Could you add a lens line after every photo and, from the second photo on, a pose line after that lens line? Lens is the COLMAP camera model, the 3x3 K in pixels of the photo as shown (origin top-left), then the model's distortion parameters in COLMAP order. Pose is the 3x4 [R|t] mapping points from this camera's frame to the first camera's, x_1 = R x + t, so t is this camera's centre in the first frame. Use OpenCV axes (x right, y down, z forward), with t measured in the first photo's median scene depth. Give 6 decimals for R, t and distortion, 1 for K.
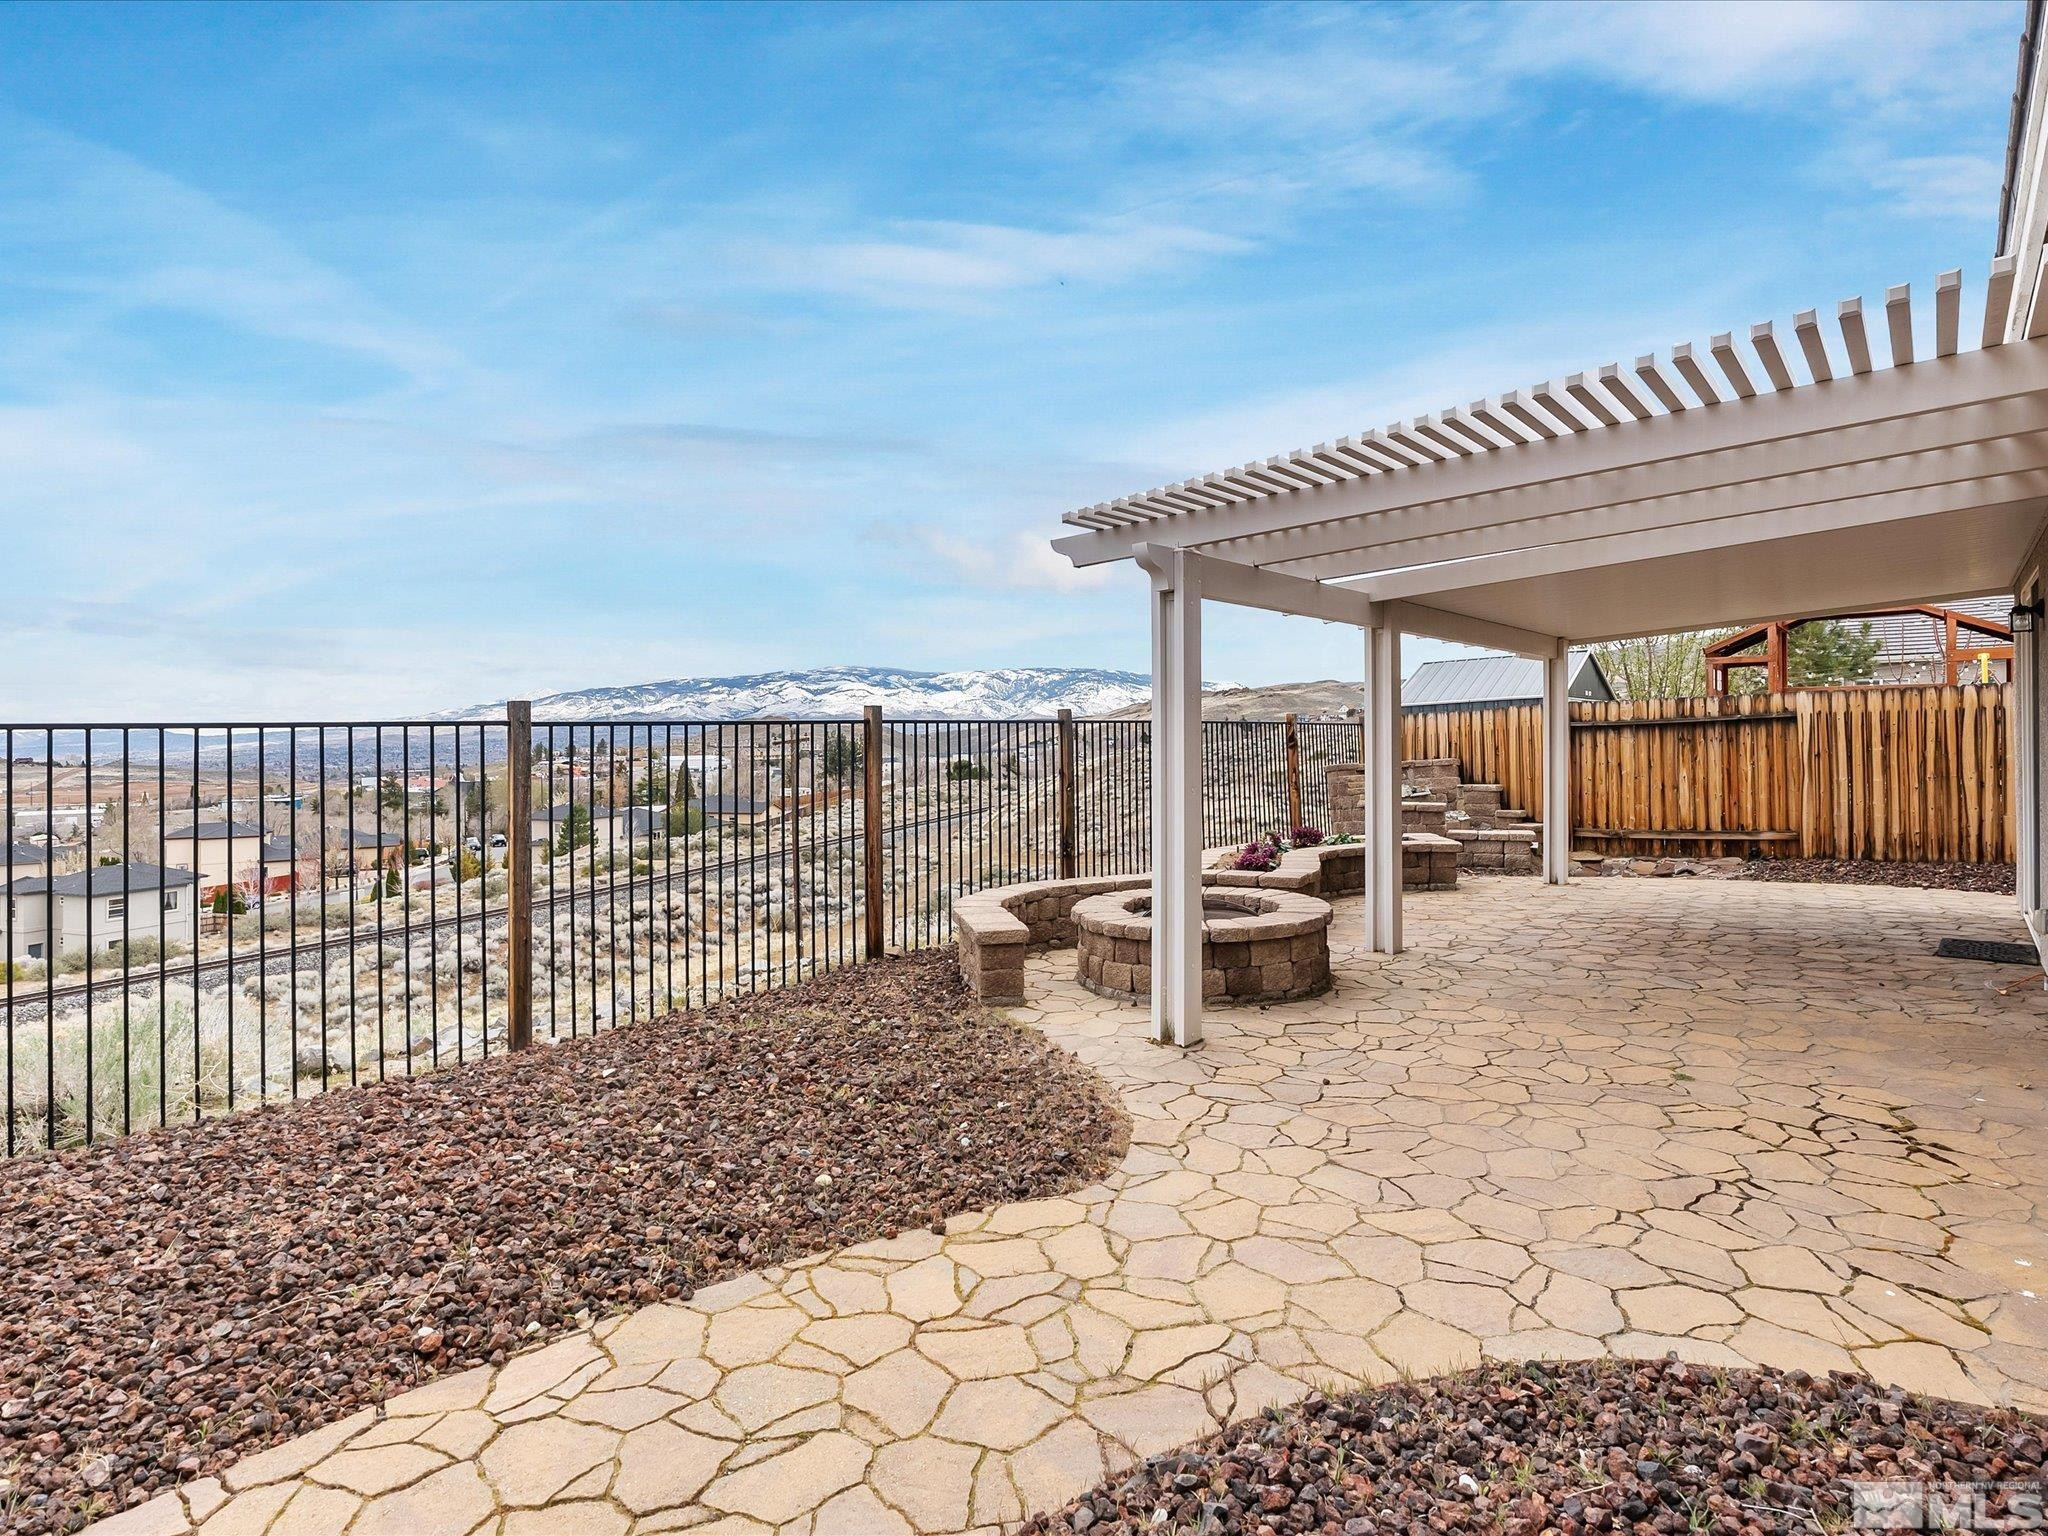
lens RADIAL K [[1001.6, 0, 1009.1], [0, 1001.6, 754.3], [0, 0, 1]] dist [-0.002980, 0.000341]
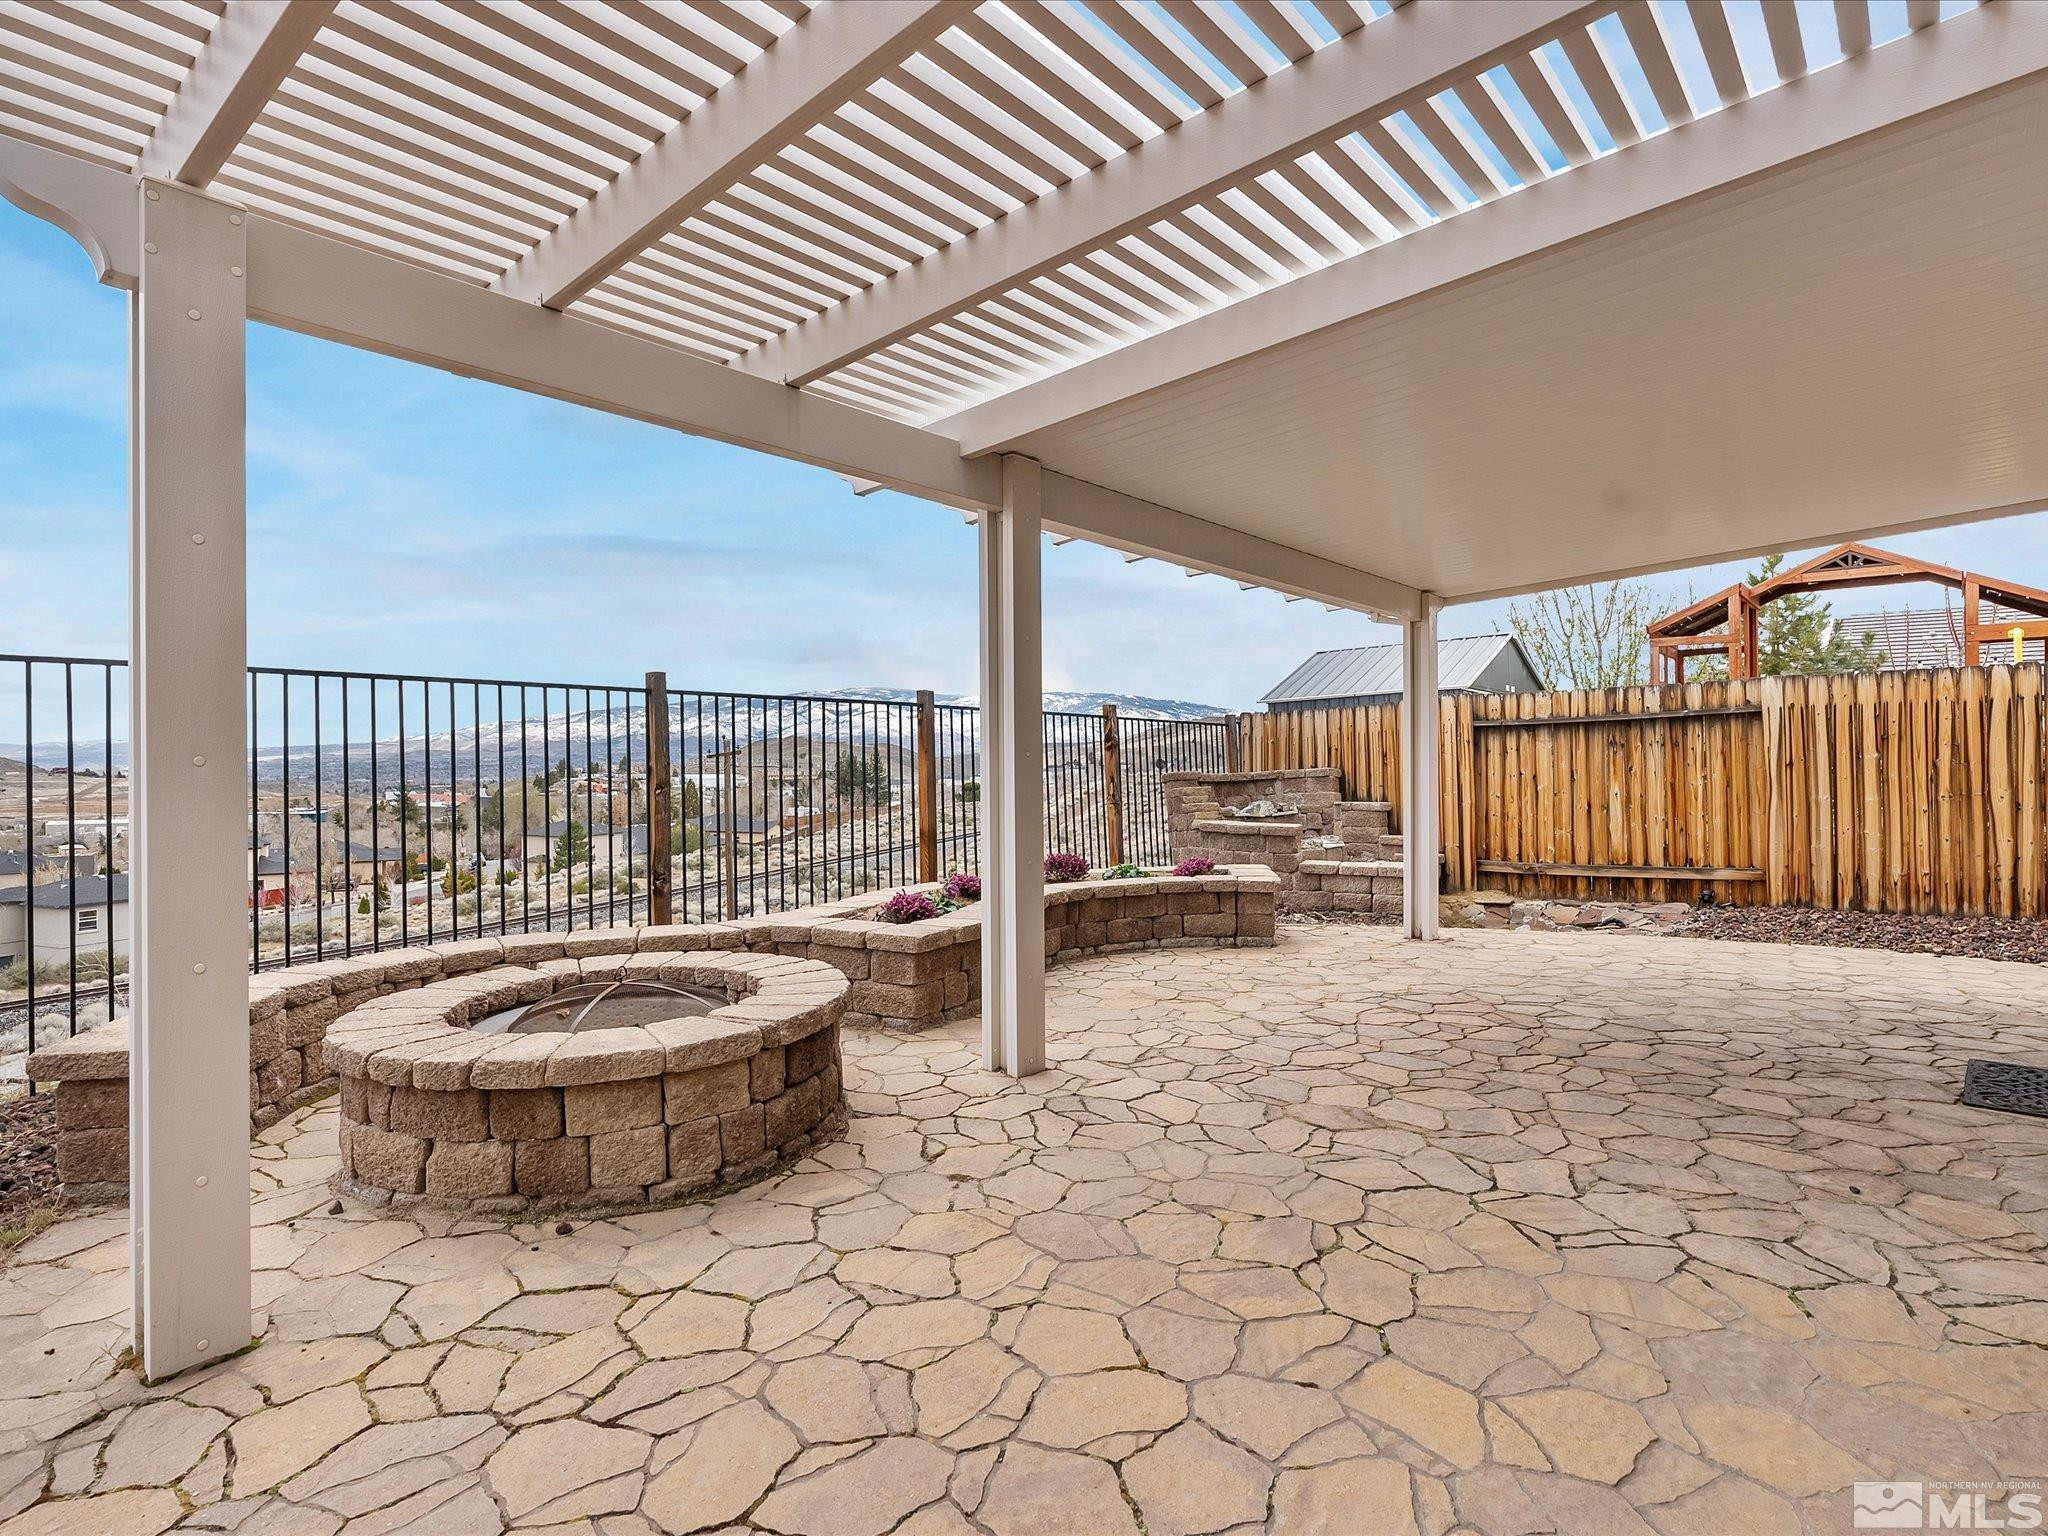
lens RADIAL K [[1001.6, 0, 1028.5], [0, 1001.6, 759.5], [0, 0, 1]] dist [-0.002980, 0.000341]
pose [[0.999879, 0.014512, 0.005577, 0.244214], [-0.014411, 0.999739, -0.017744, 0.017586], [-0.005833, 0.017662, 0.999827, 0.268628]]
